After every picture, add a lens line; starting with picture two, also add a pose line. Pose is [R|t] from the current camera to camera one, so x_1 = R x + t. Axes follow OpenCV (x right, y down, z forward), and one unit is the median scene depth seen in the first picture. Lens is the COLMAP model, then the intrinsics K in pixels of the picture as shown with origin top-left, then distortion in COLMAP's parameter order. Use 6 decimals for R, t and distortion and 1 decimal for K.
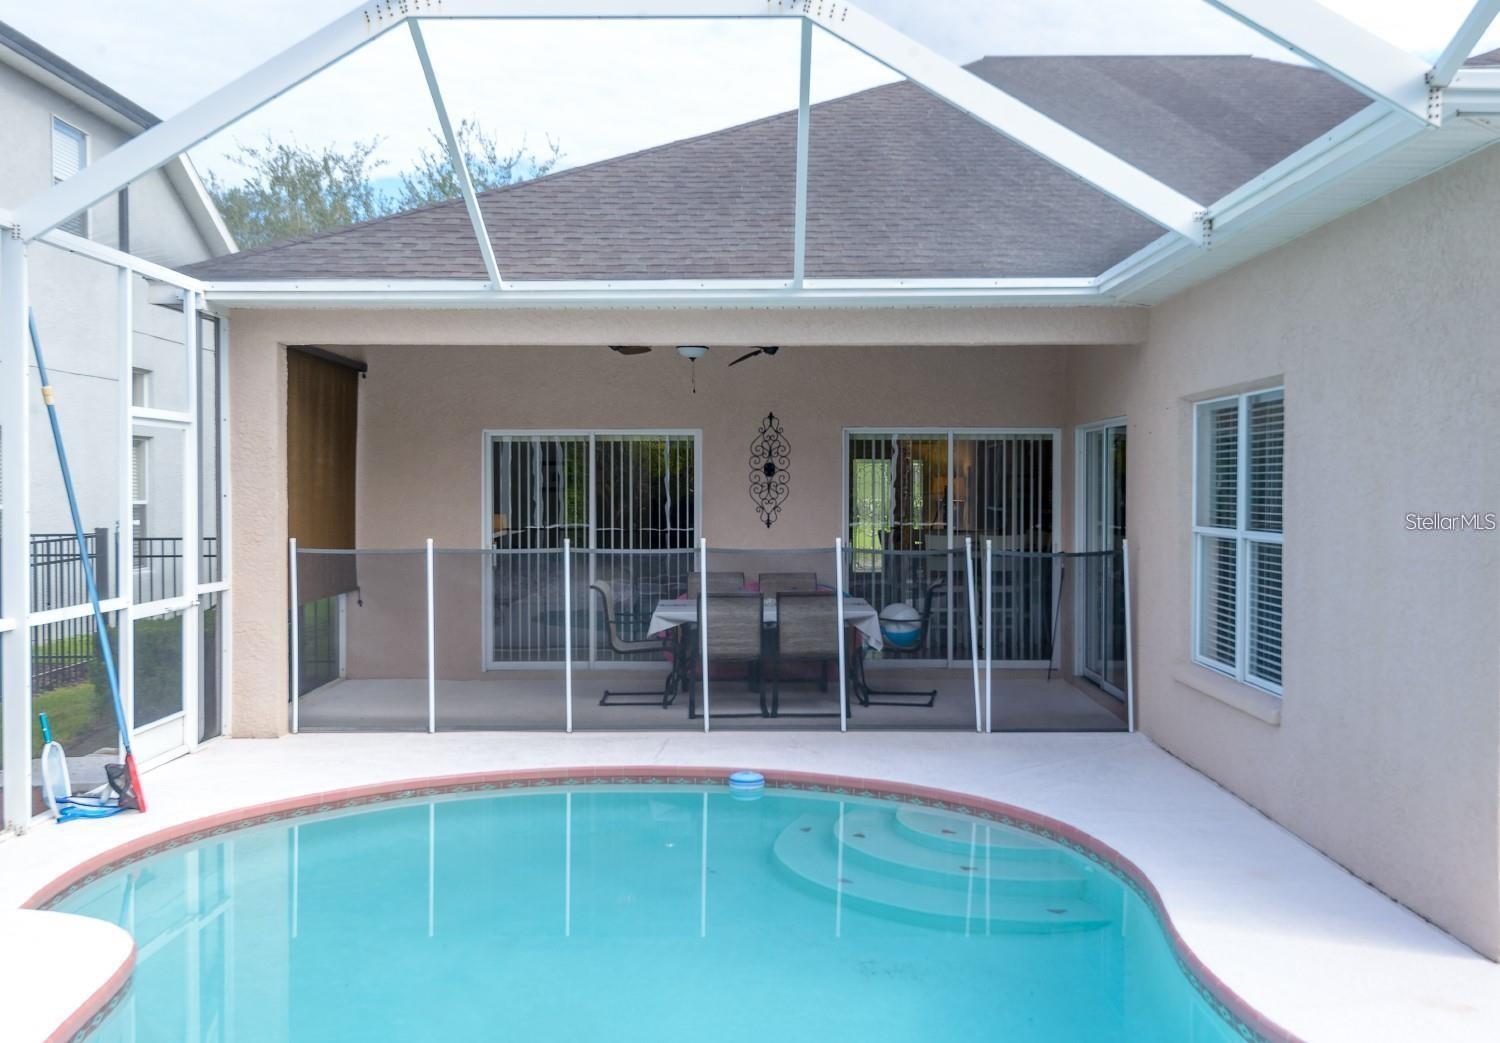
lens RADIAL K [[1530.4, 0, 749.5], [0, 1530.4, 518.5], [0, 0, 1]] dist [-0.004398, 0.000000]
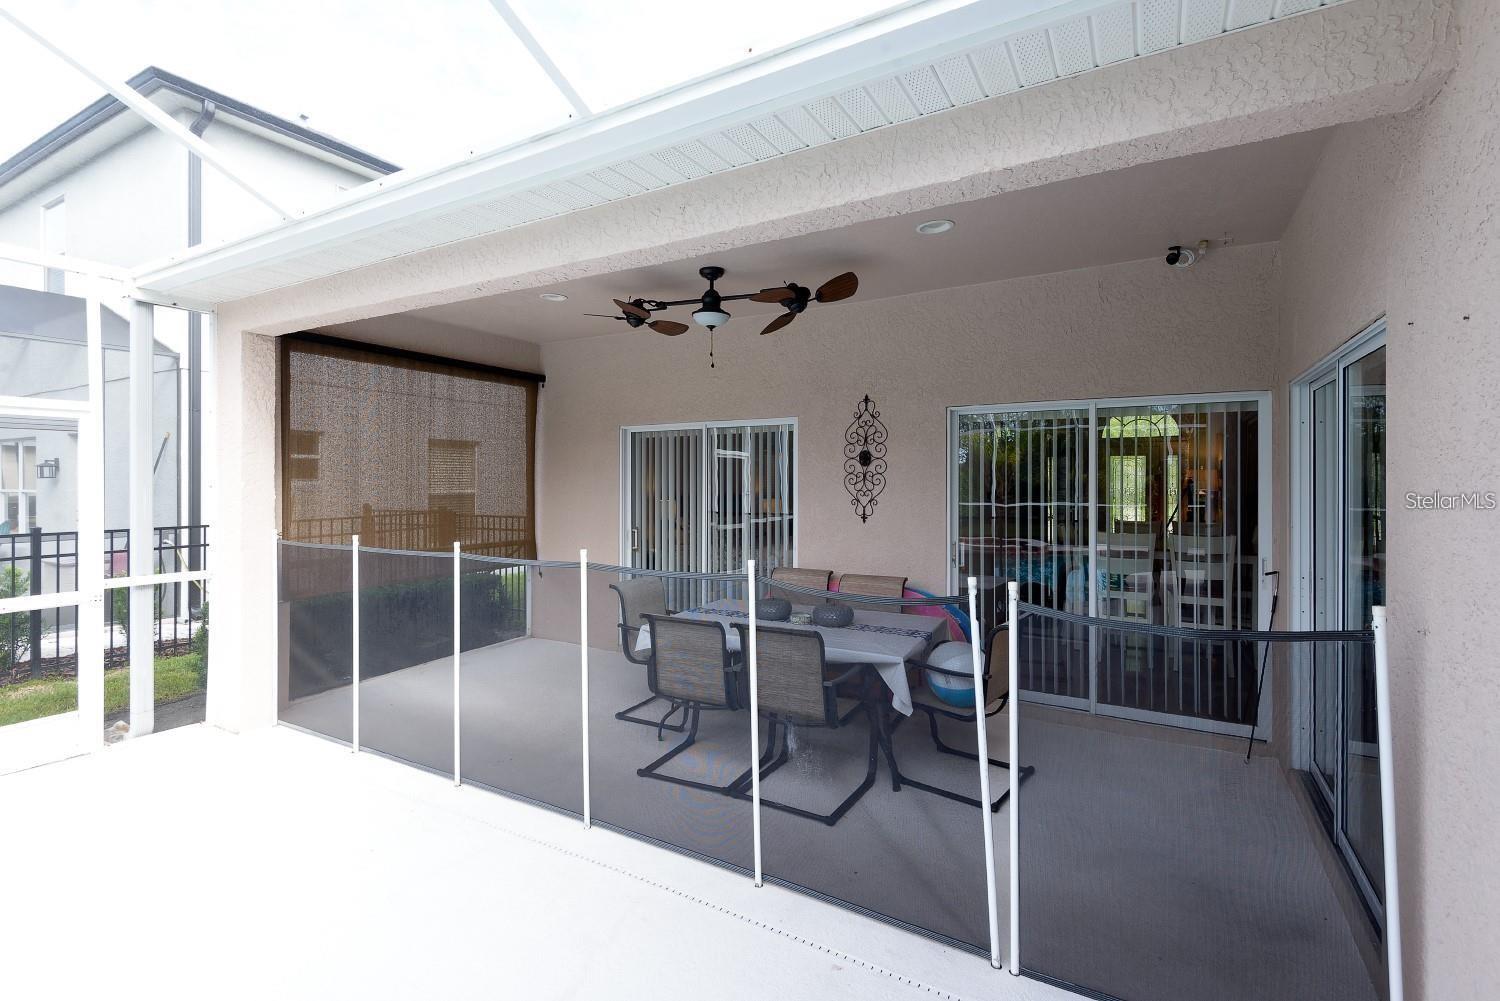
lens RADIAL K [[675.2, 0, 752.5], [0, 675.2, 482.9], [0, 0, 1]] dist [-0.000364, -0.003538]
pose [[0.857170, 0.002134, -0.515029, 0.160618], [-0.010317, 0.999862, -0.013028, -0.011612], [0.514930, 0.016481, 0.857074, 0.626965]]
